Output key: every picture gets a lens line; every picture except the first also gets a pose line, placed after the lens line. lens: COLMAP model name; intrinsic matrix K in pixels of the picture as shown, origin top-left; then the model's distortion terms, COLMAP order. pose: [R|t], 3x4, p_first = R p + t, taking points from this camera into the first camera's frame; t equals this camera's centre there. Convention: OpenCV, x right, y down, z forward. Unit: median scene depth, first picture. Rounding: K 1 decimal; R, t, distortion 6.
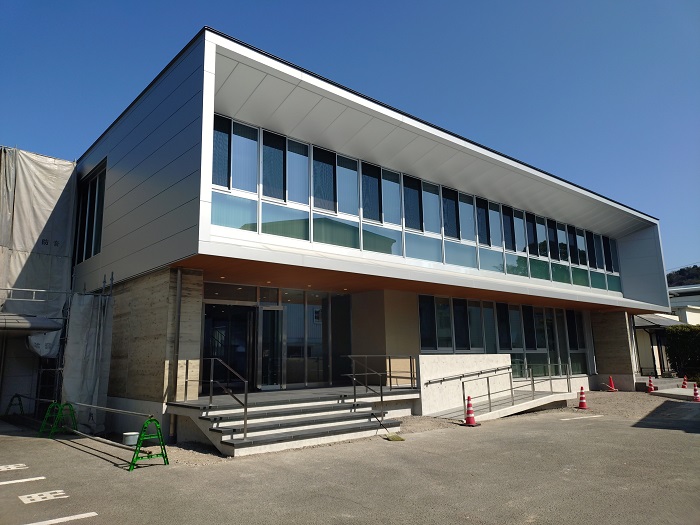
lens RADIAL K [[526.7, 0, 346.7], [0, 526.7, 259.5], [0, 0, 1]] dist [0.022575, -0.012238]
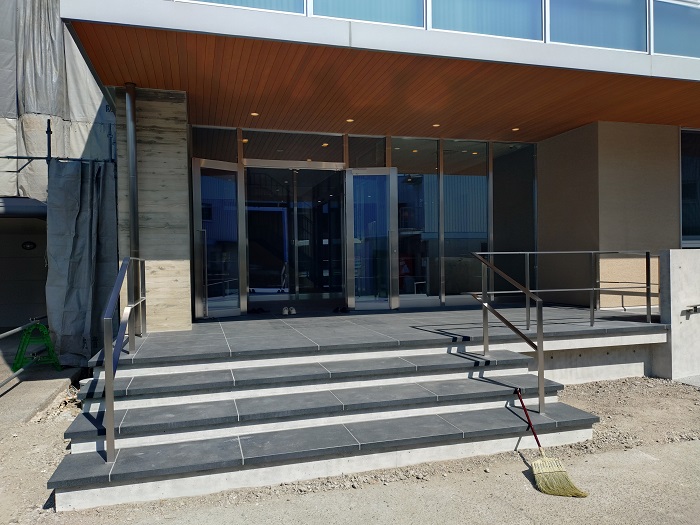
lens RADIAL K [[526.7, 0, 348.9], [0, 526.7, 269.3], [0, 0, 1]] dist [0.022575, -0.012238]
pose [[0.901915, 0.007279, -0.431852, 0.088256], [0.082028, 0.978774, 0.187810, 0.093285], [0.424052, -0.204812, 0.882174, 0.496174]]
